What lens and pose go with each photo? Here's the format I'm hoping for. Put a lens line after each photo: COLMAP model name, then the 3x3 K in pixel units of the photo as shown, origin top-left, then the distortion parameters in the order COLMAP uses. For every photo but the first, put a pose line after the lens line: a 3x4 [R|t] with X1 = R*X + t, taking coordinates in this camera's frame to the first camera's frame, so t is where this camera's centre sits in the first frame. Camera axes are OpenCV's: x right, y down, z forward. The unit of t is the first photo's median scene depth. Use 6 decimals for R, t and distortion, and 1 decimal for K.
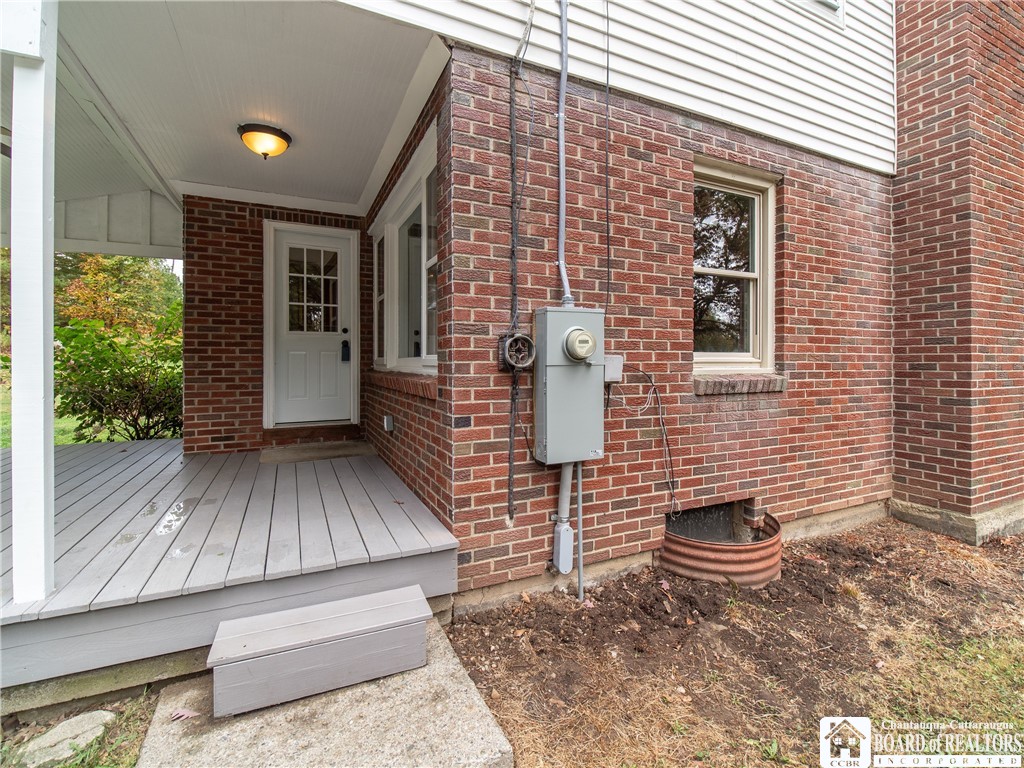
lens RADIAL K [[465.1, 0, 511.1], [0, 465.1, 358.0], [0, 0, 1]] dist [-0.005515, -0.001604]
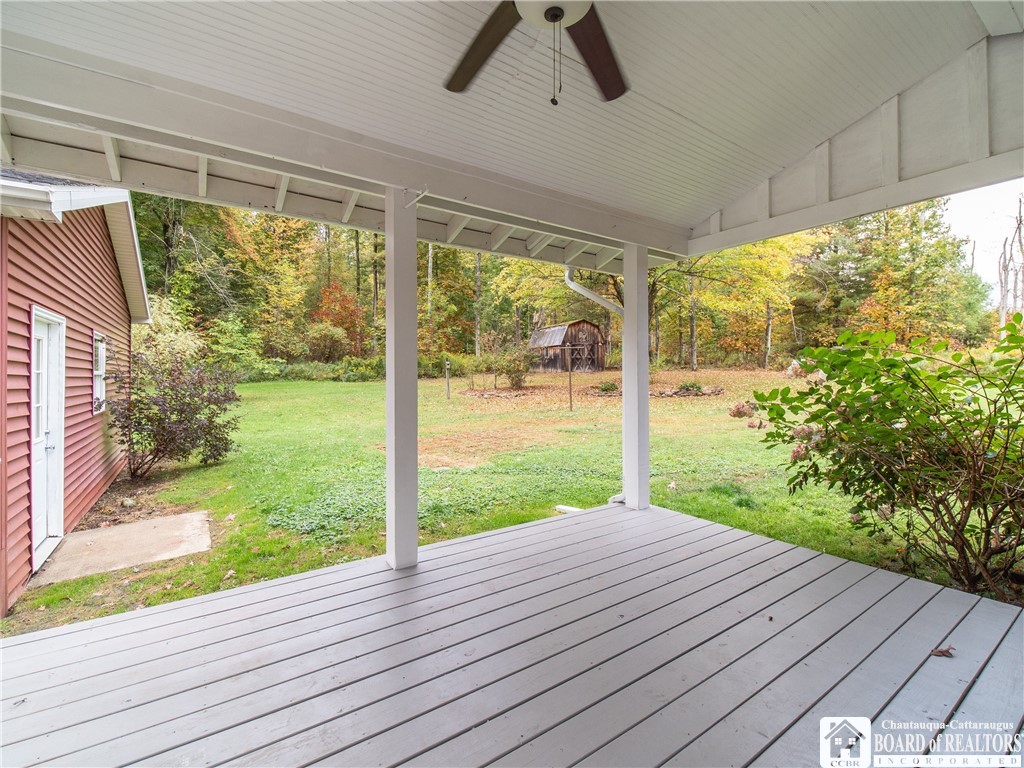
lens RADIAL K [[465.1, 0, 513.6], [0, 465.1, 376.6], [0, 0, 1]] dist [-0.005515, -0.001604]
pose [[0.158666, -0.002258, -0.987330, -0.252093], [0.009843, 0.999951, -0.000705, -0.018971], [0.987283, -0.009606, 0.158681, 0.286496]]
